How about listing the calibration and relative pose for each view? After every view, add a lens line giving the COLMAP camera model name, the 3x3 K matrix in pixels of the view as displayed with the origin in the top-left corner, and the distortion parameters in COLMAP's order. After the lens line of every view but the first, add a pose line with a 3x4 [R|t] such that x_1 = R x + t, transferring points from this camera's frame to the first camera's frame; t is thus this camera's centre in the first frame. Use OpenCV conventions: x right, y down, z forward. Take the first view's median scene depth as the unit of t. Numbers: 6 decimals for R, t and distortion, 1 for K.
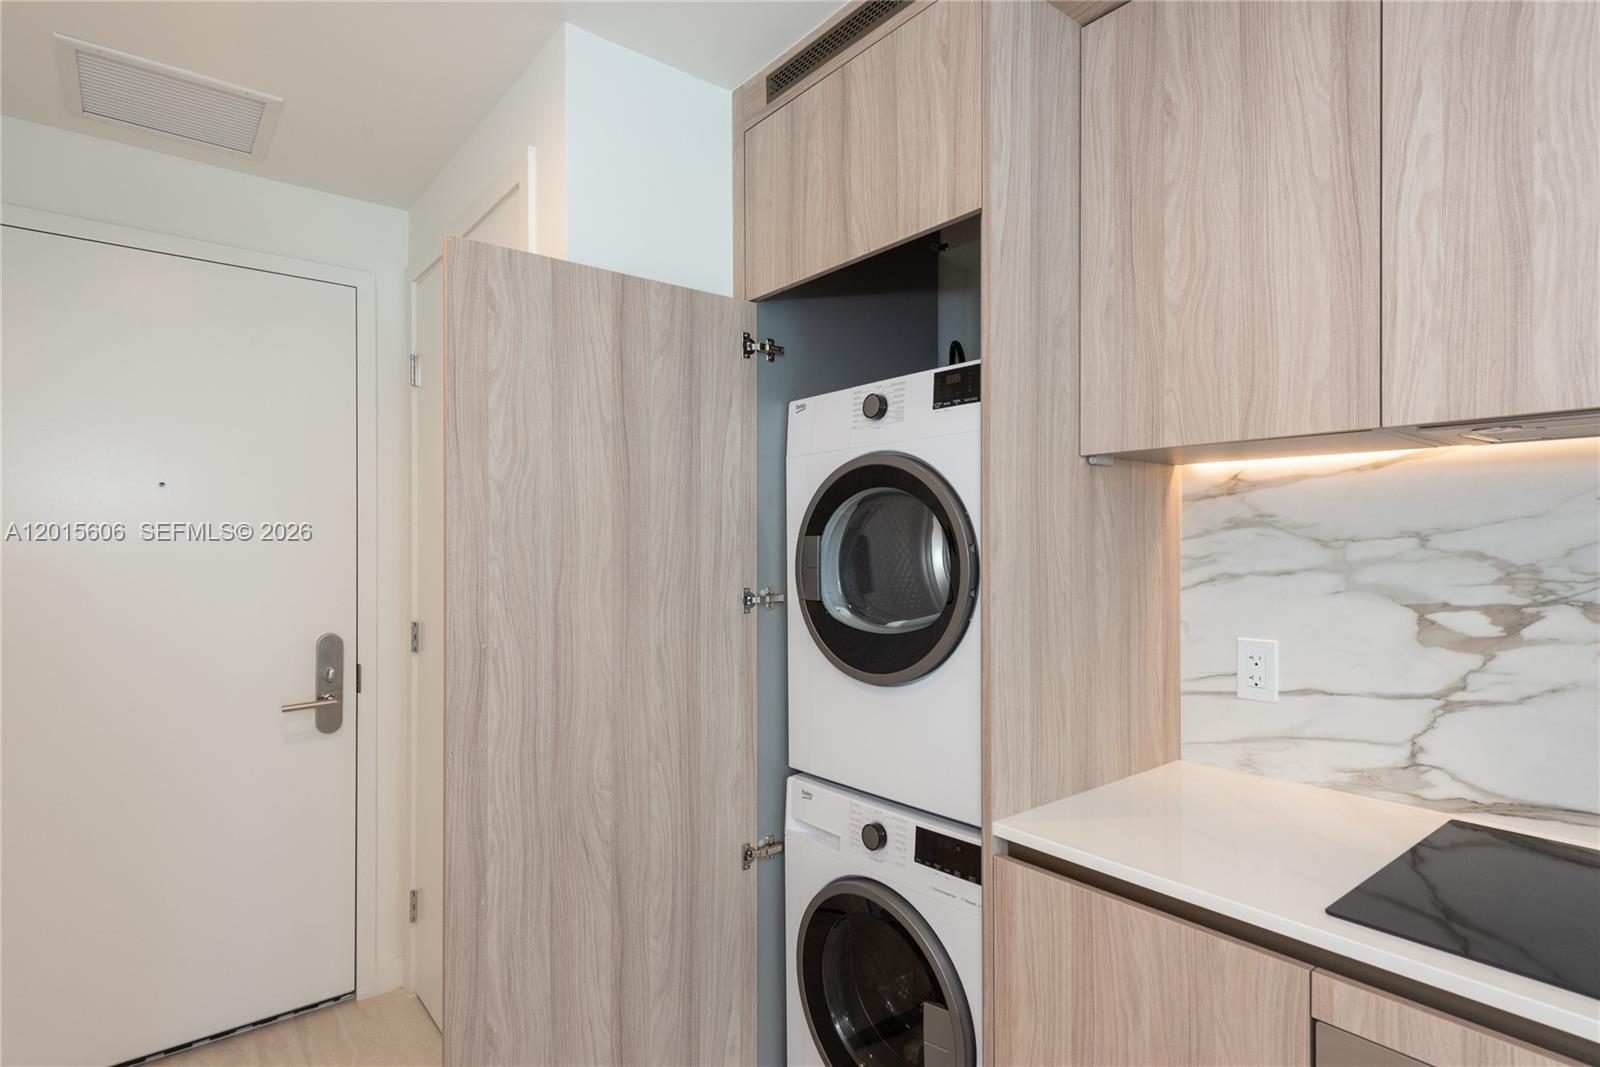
lens RADIAL K [[817.7, 0, 789.1], [0, 817.7, 546.4], [0, 0, 1]] dist [0.014529, -0.000307]
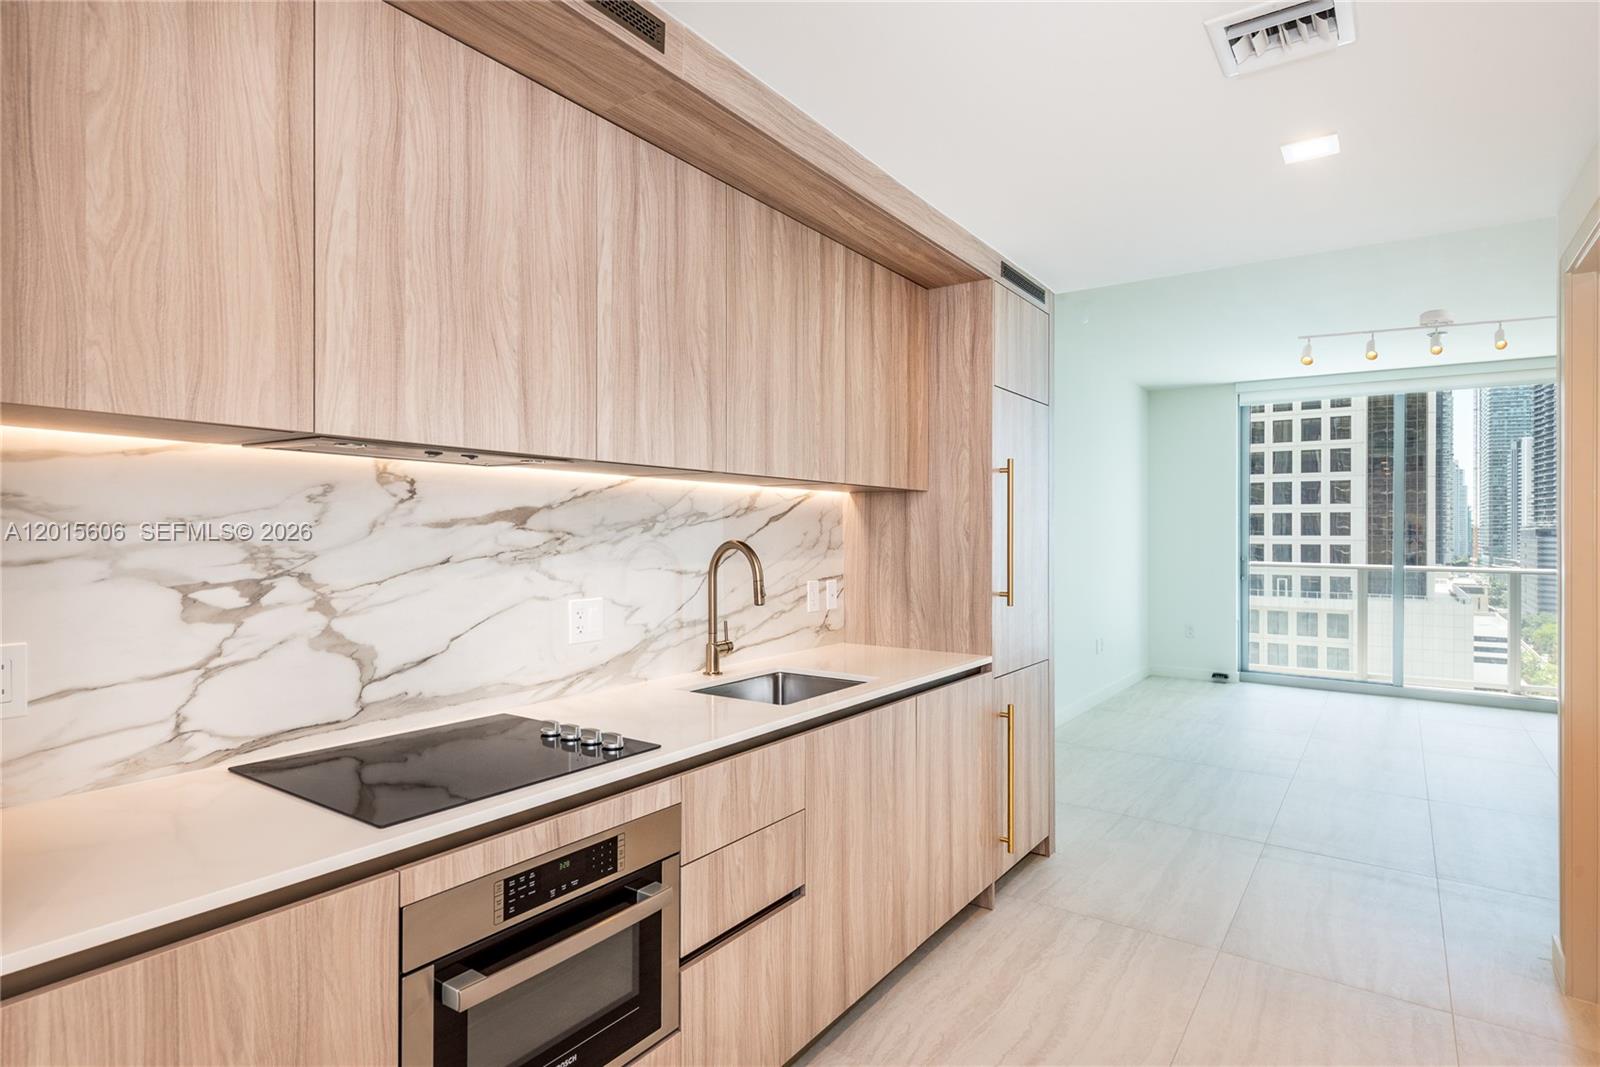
lens RADIAL K [[833.2, 0, 800.0], [0, 833.2, 533.5], [0, 0, 1]] dist [-0.000503, -0.000093]
pose [[-0.277208, -0.001290, 0.960809, -0.522307], [-0.002360, 0.999997, 0.000661, -0.000500], [-0.960807, -0.002084, -0.277210, 0.535669]]
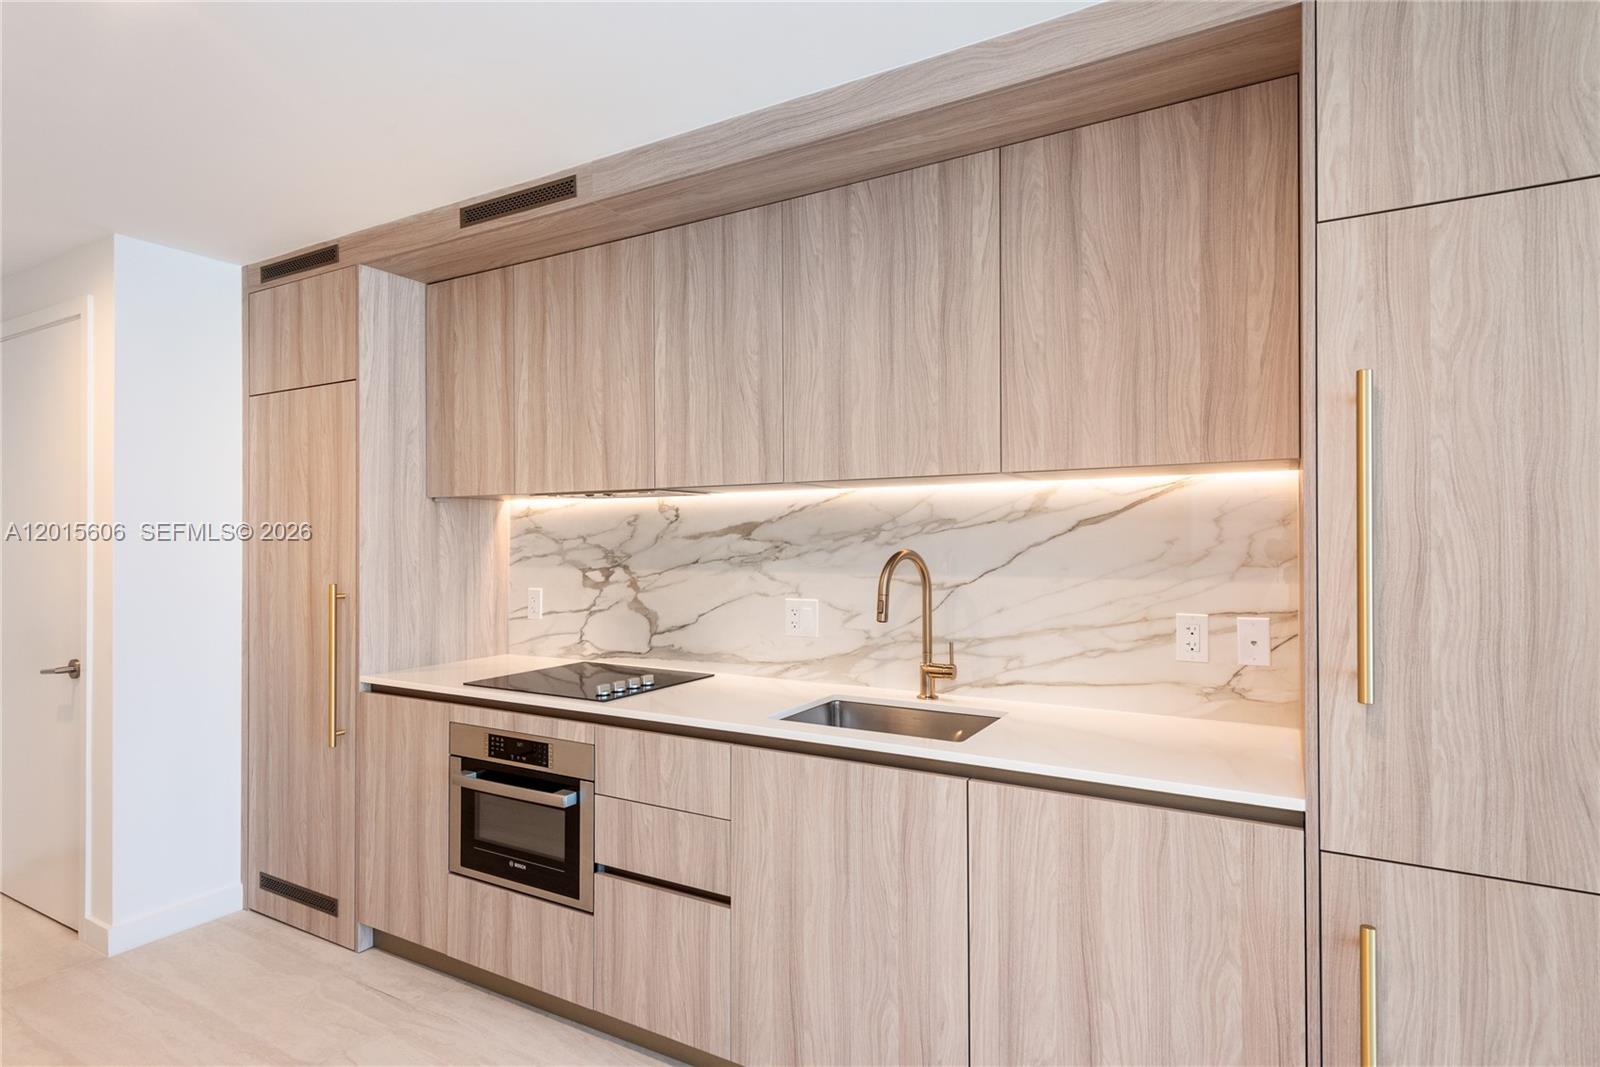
lens RADIAL K [[822.1, 0, 793.1], [0, 822.1, 540.3], [0, 0, 1]] dist [0.002966, -0.000463]
pose [[0.929977, -0.000522, 0.367617, 0.485380], [0.001912, 0.999992, -0.003417, 0.002647], [-0.367612, 0.003881, 0.929971, -1.295267]]
